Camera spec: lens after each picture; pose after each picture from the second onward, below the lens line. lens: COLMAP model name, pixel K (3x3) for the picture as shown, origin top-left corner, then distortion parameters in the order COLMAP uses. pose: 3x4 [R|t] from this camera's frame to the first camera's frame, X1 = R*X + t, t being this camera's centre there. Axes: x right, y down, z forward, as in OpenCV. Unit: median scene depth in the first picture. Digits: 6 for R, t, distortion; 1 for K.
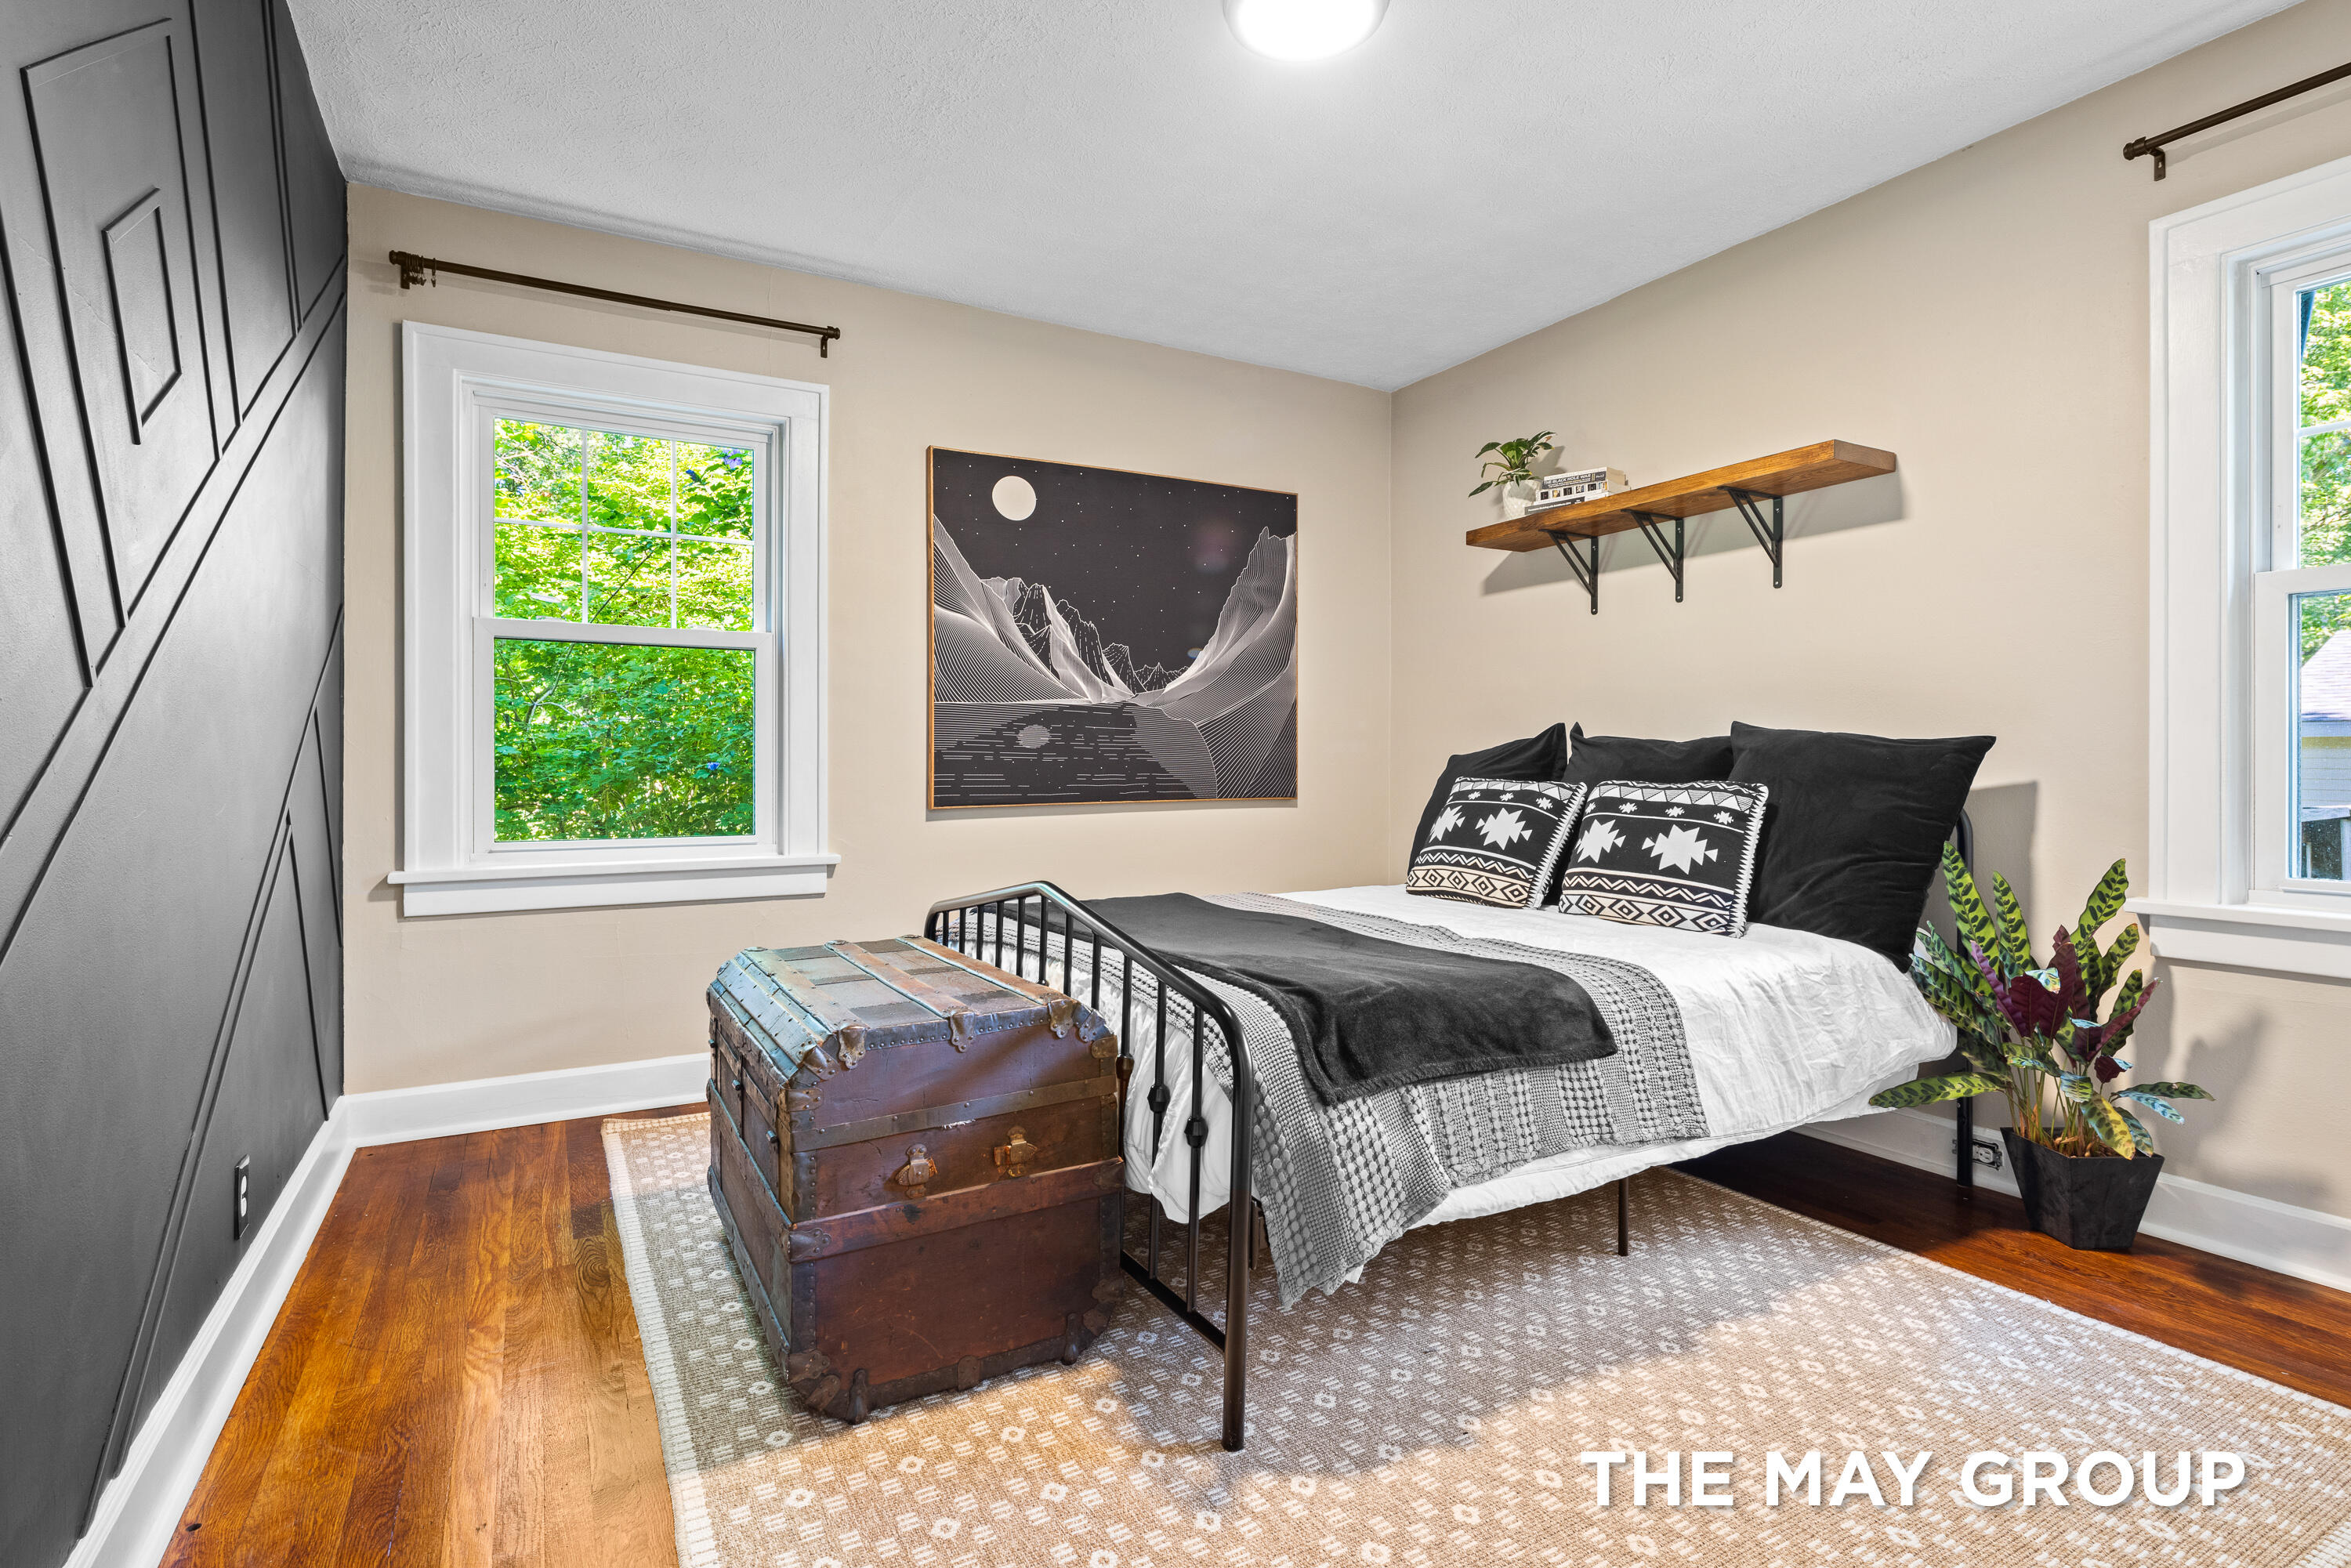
lens RADIAL K [[1145.0, 0, 1181.2], [0, 1145.0, 776.5], [0, 0, 1]] dist [0.000687, -0.002915]
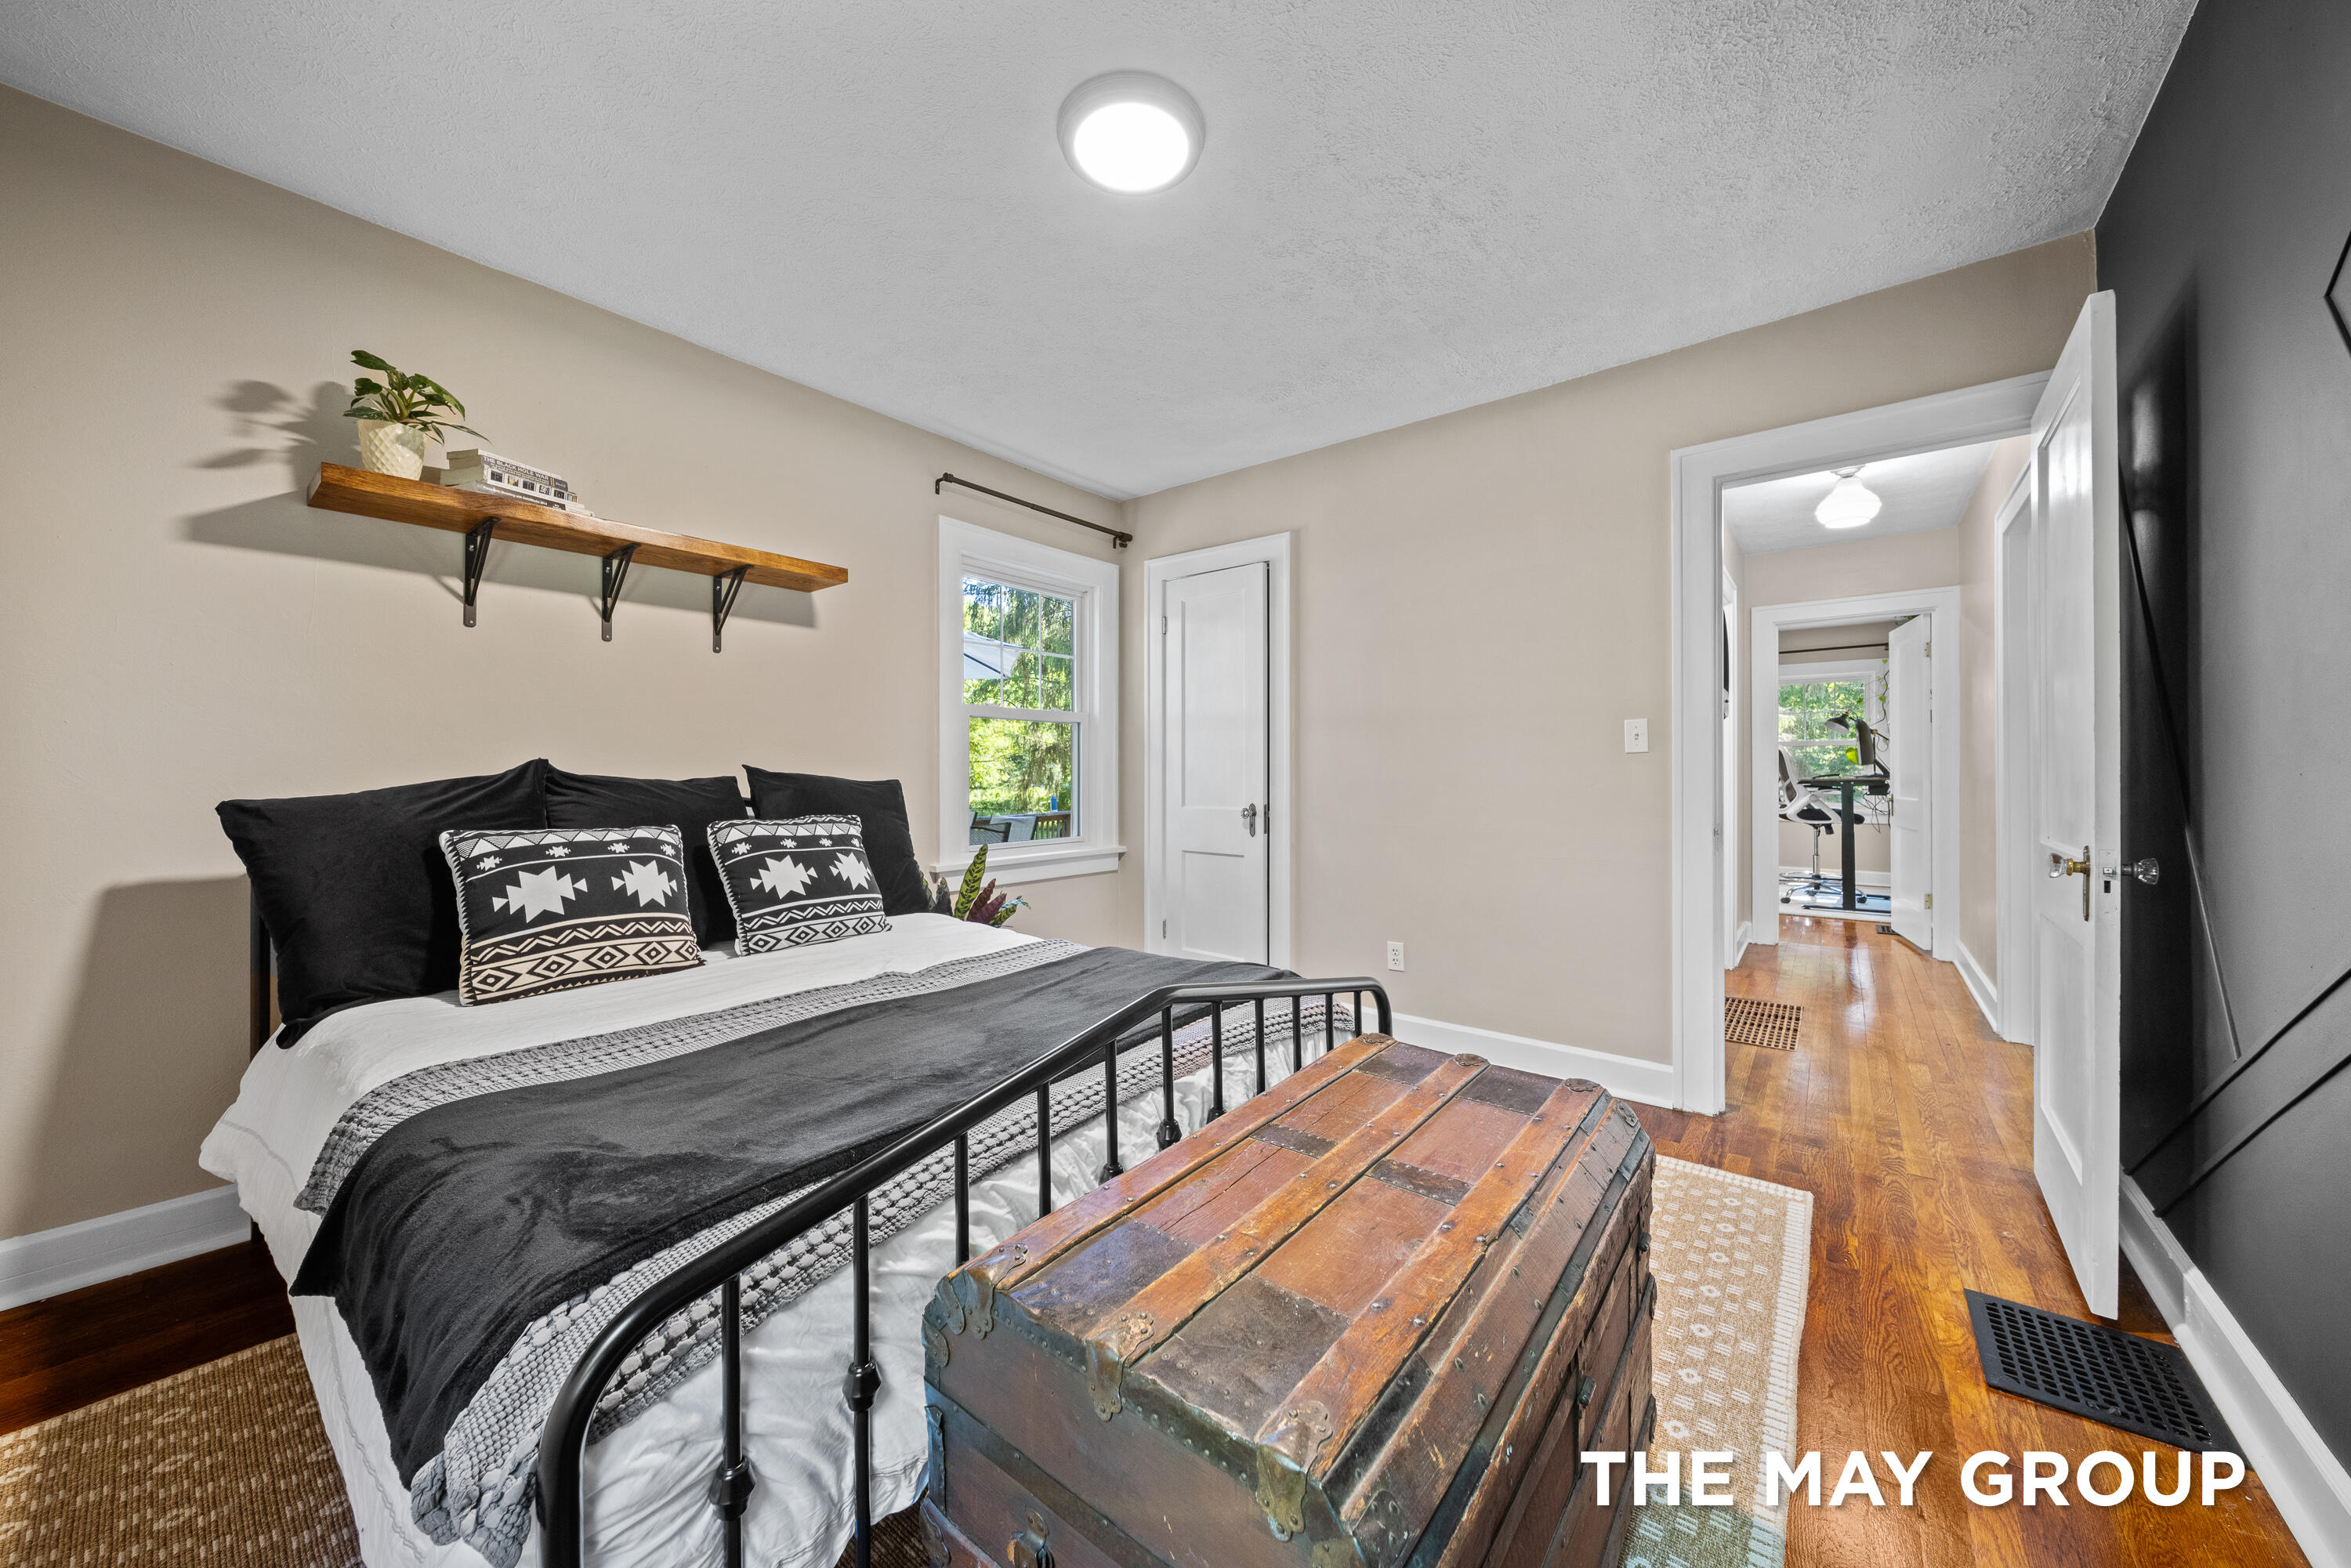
lens RADIAL K [[825.0, 0, 1182.4], [0, 825.0, 769.3], [0, 0, 1]] dist [-0.005137, -0.000817]
pose [[-0.381435, -0.000782, 0.924395, -0.440902], [0.005703, 0.999979, 0.003199, -0.040106], [-0.924378, 0.006492, -0.381422, 0.840520]]
